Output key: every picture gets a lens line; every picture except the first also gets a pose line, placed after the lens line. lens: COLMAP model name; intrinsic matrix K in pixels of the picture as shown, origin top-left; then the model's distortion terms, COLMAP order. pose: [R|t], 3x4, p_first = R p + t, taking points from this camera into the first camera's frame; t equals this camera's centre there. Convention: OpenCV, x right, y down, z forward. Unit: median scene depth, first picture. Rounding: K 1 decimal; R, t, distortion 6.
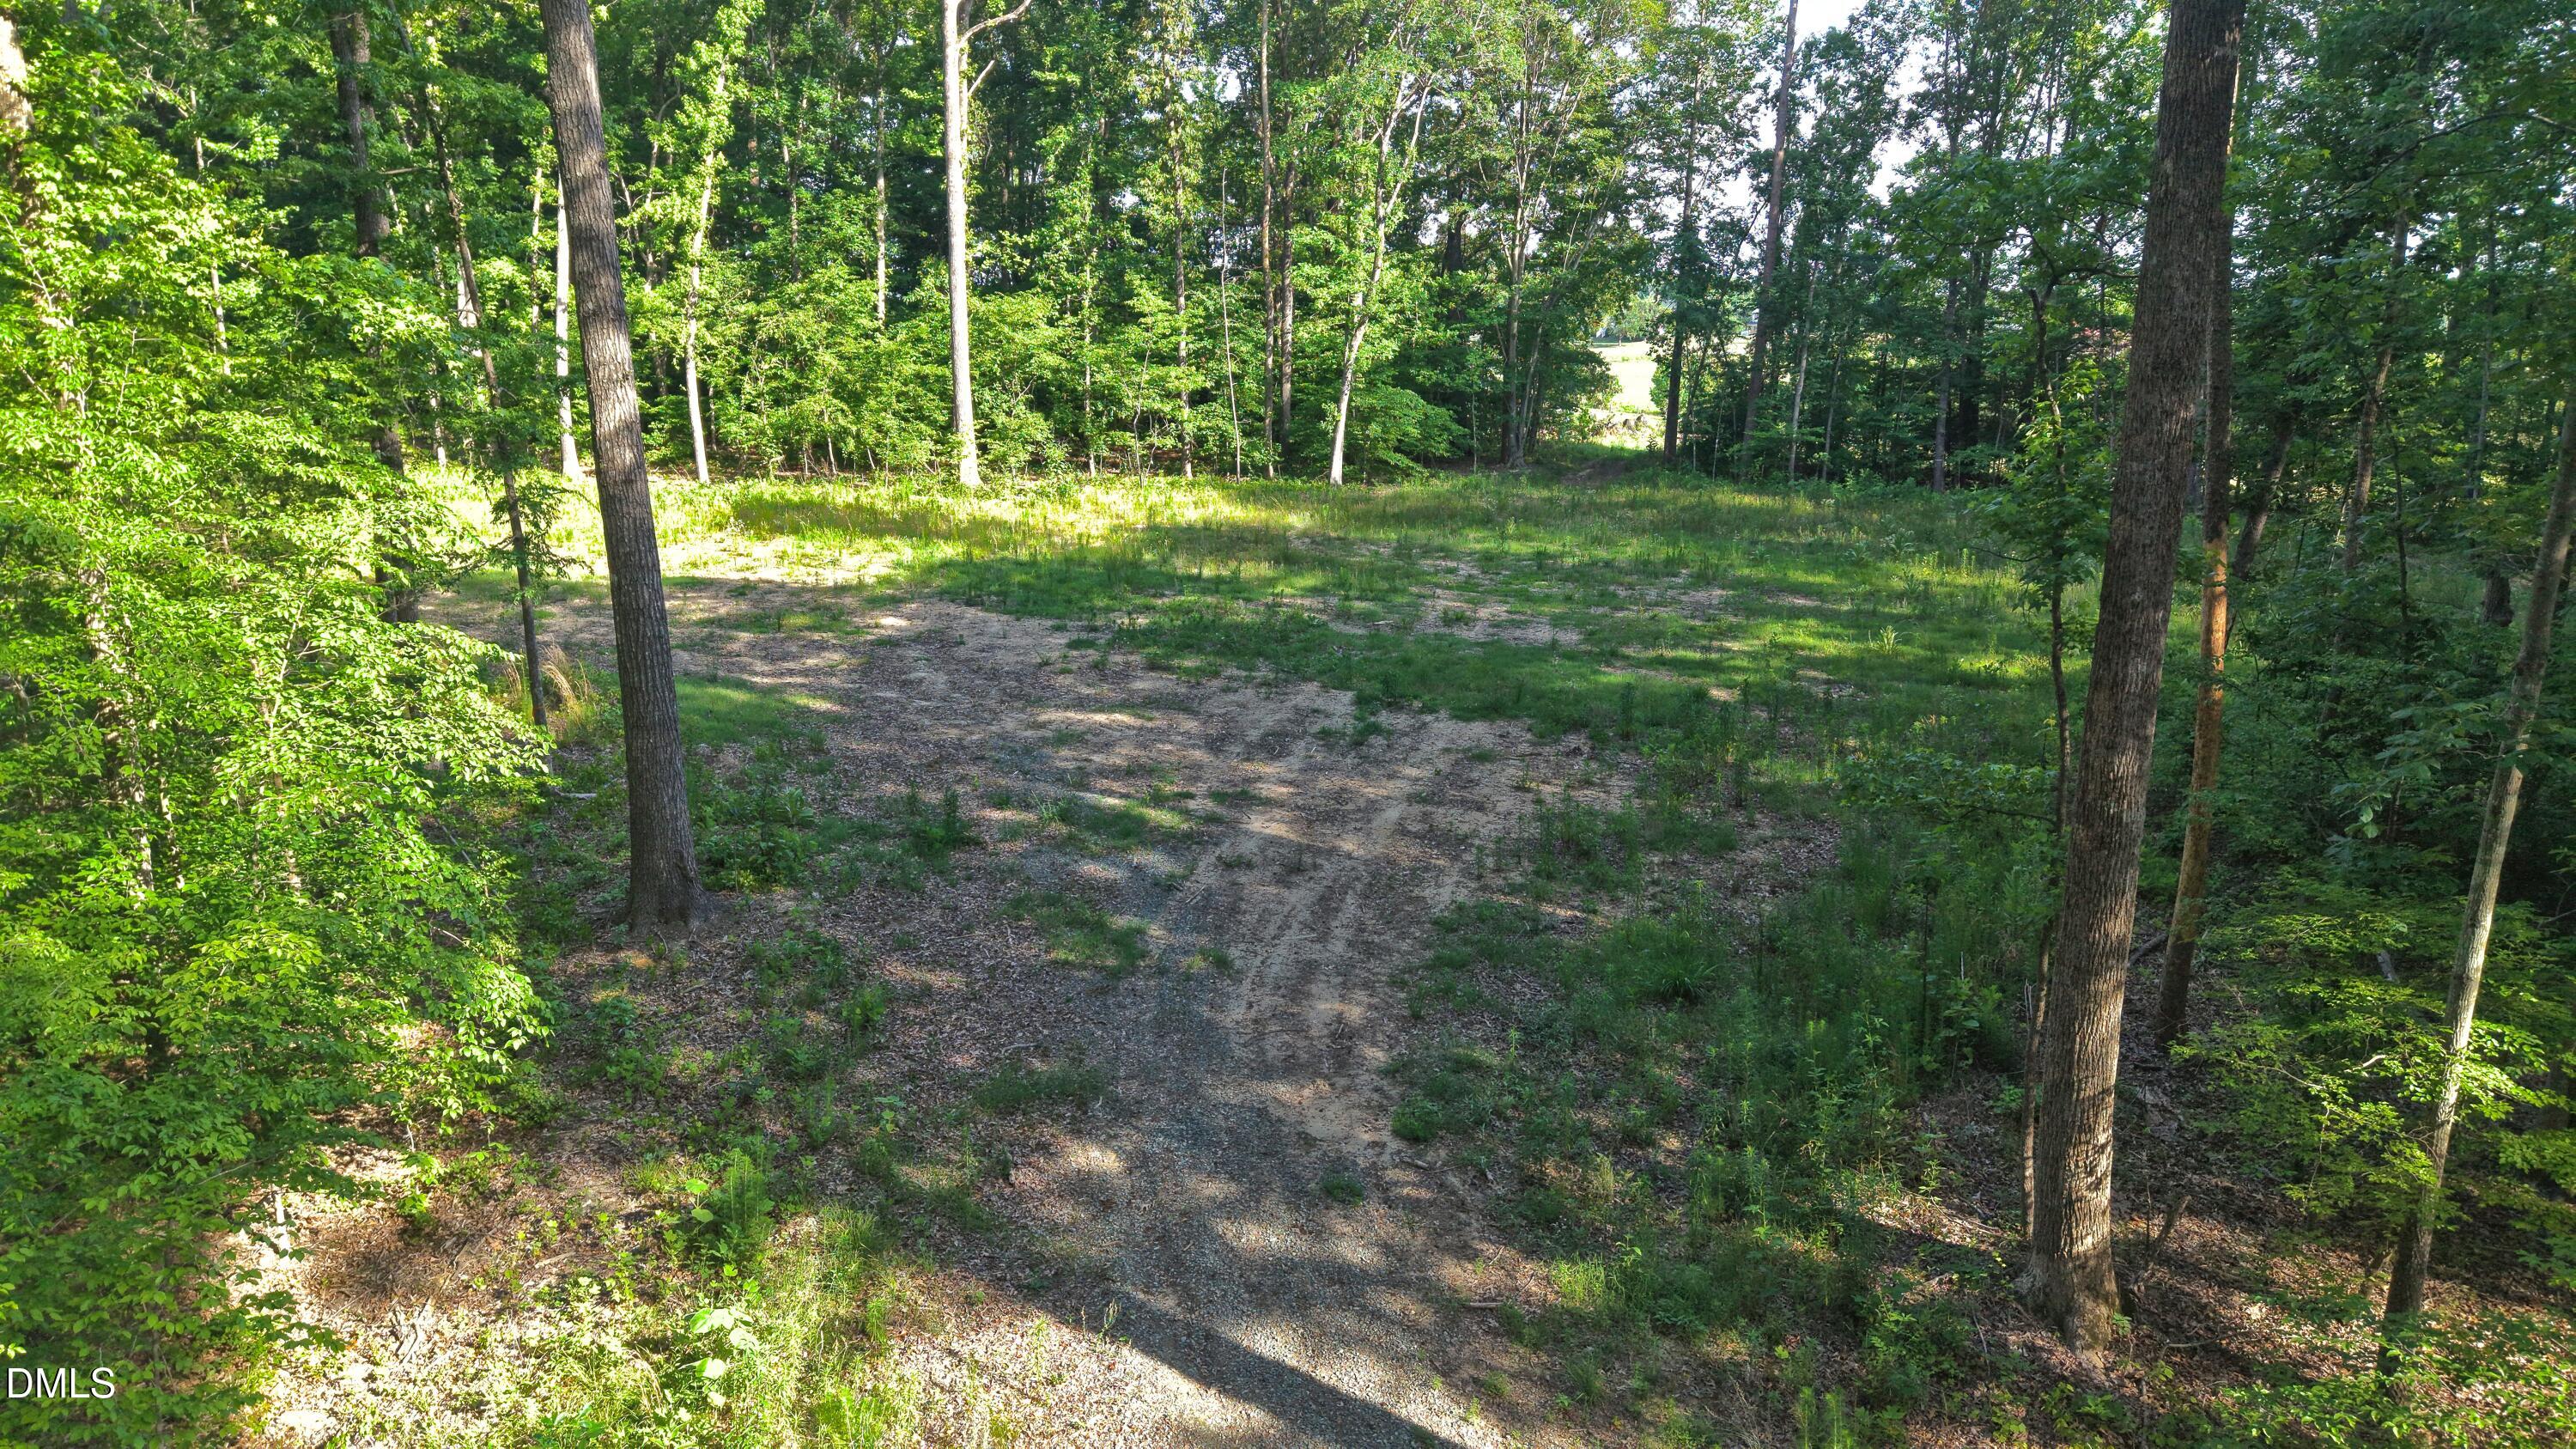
lens RADIAL K [[1746.9, 0, 1286.0], [0, 1746.9, 726.3], [0, 0, 1]] dist [0.002454, -0.005537]
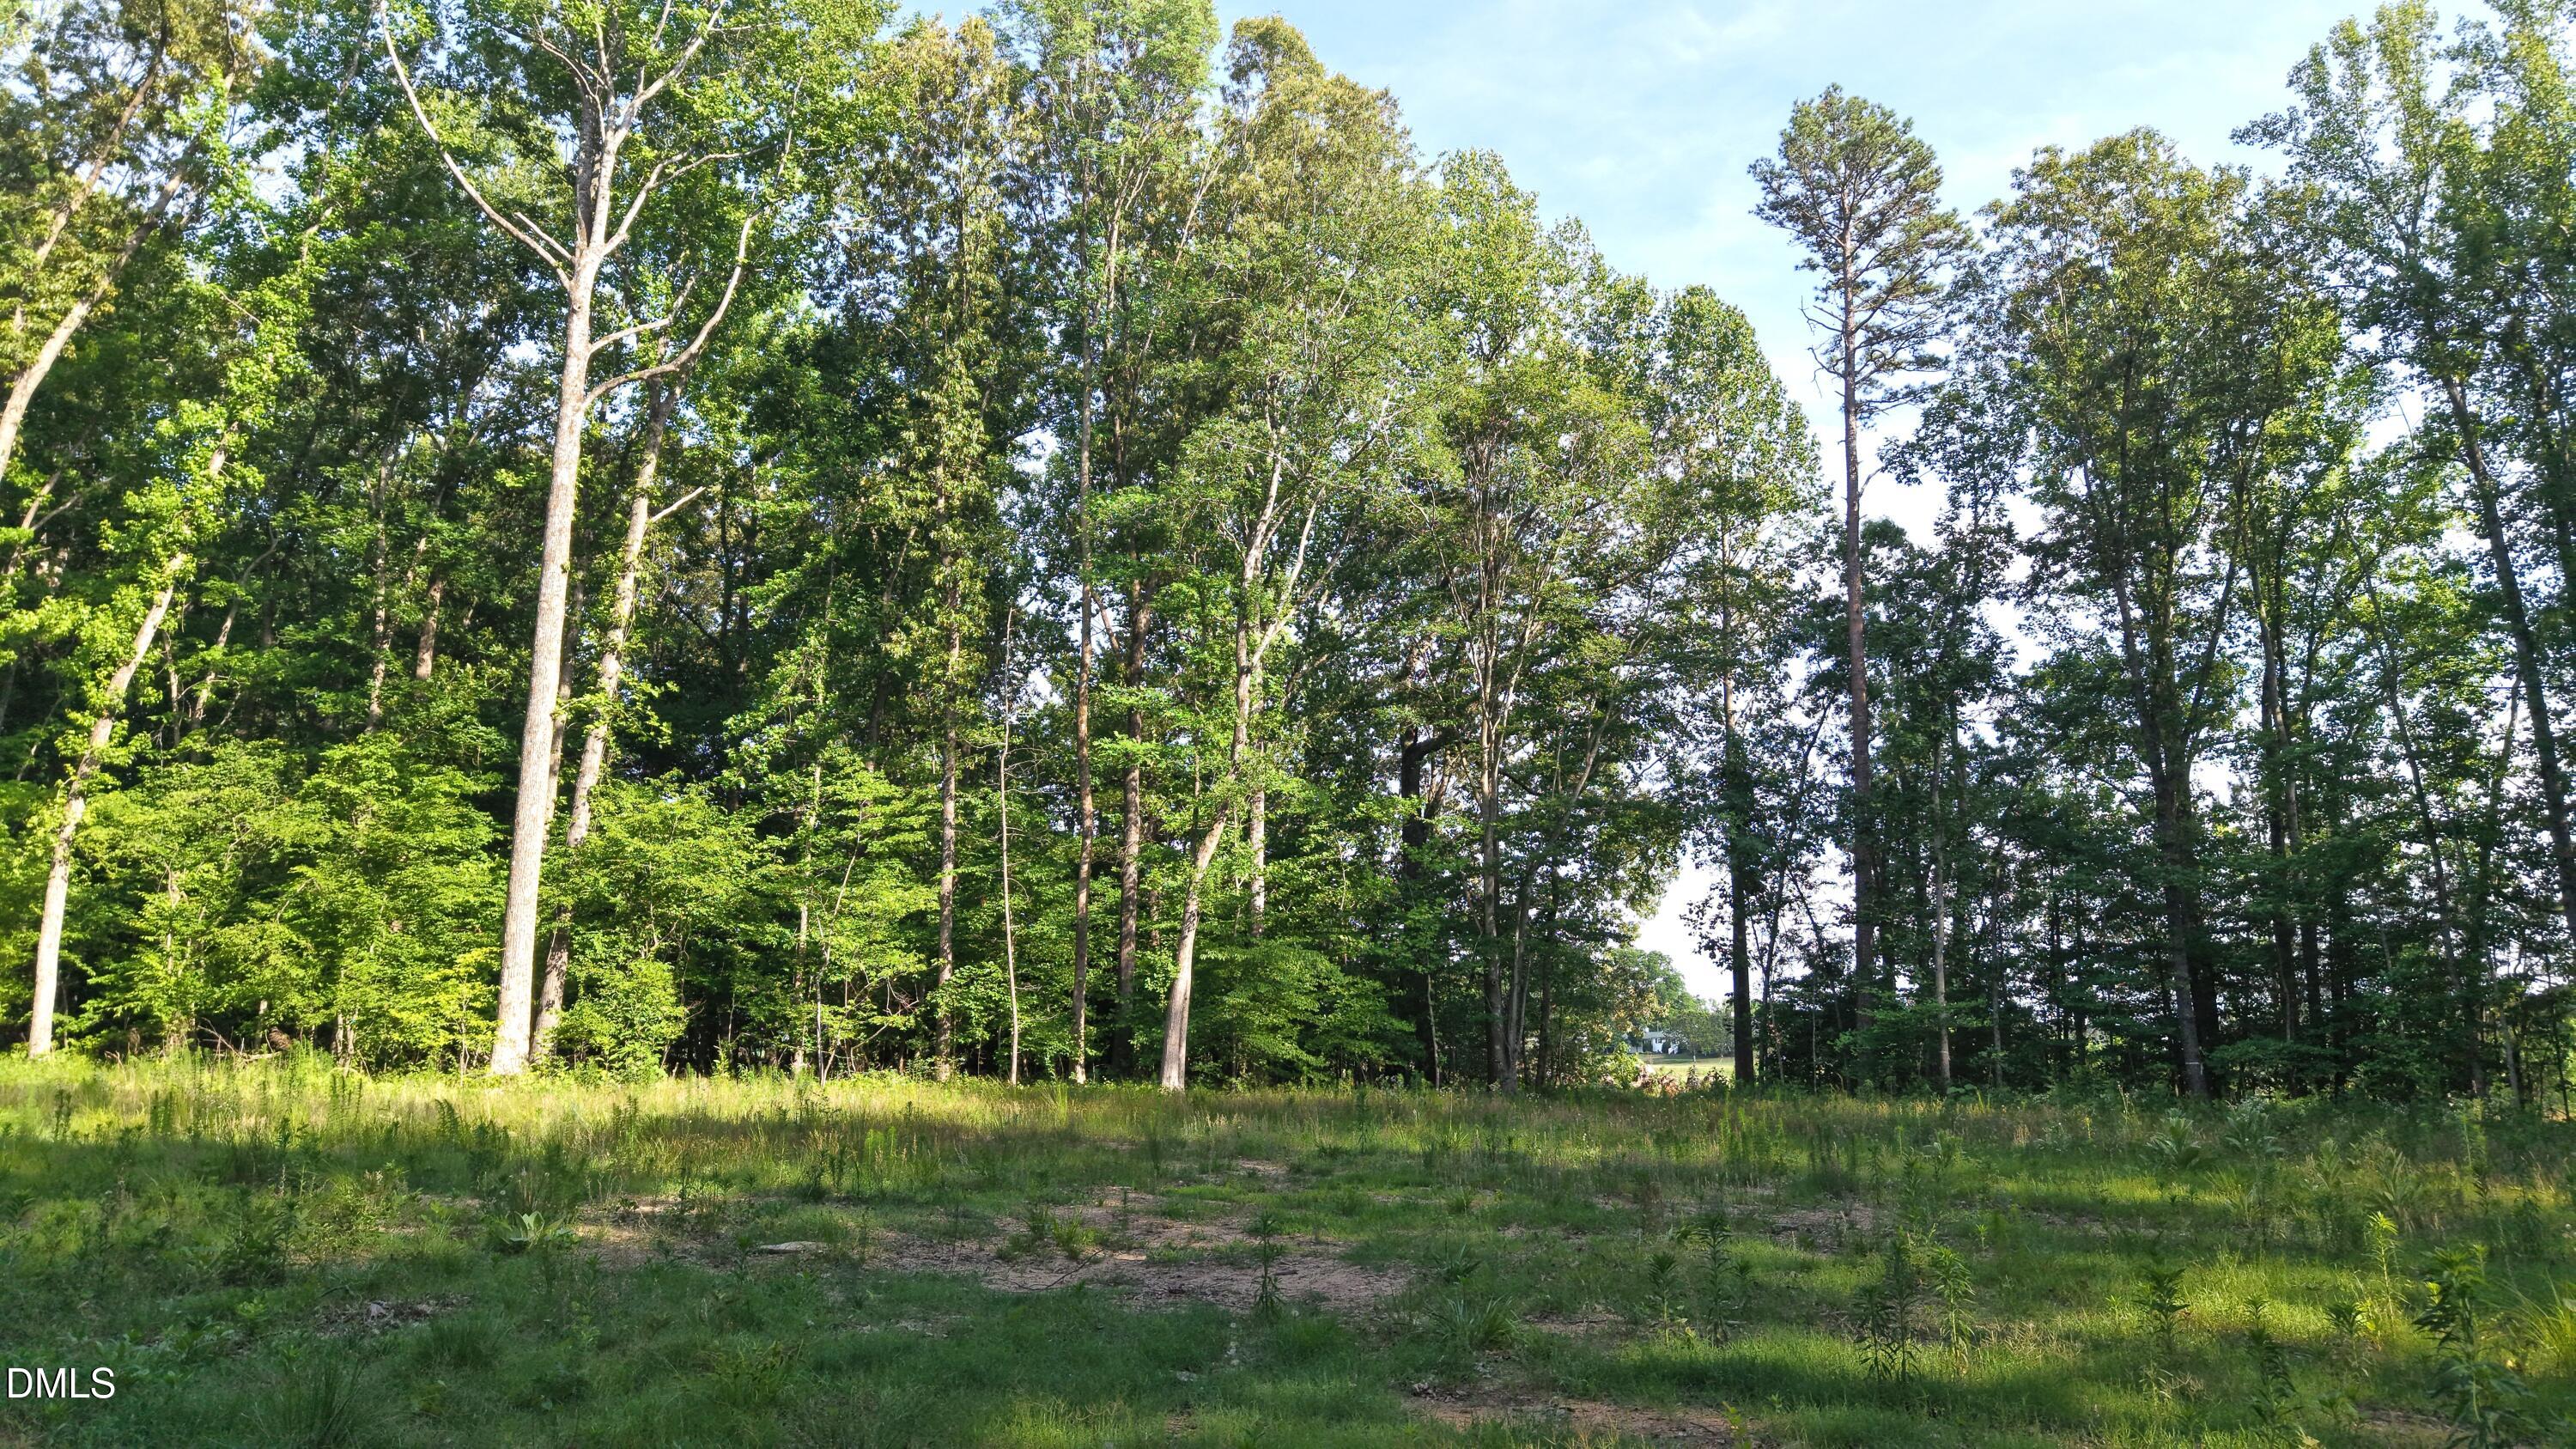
lens RADIAL K [[1746.9, 0, 1275.3], [0, 1746.9, 720.8], [0, 0, 1]] dist [0.002454, -0.005537]
pose [[0.999637, -0.011298, -0.024469, 0.079265], [0.000004, 0.907959, -0.419059, -0.007042], [0.026951, 0.418906, 0.907629, 0.427834]]
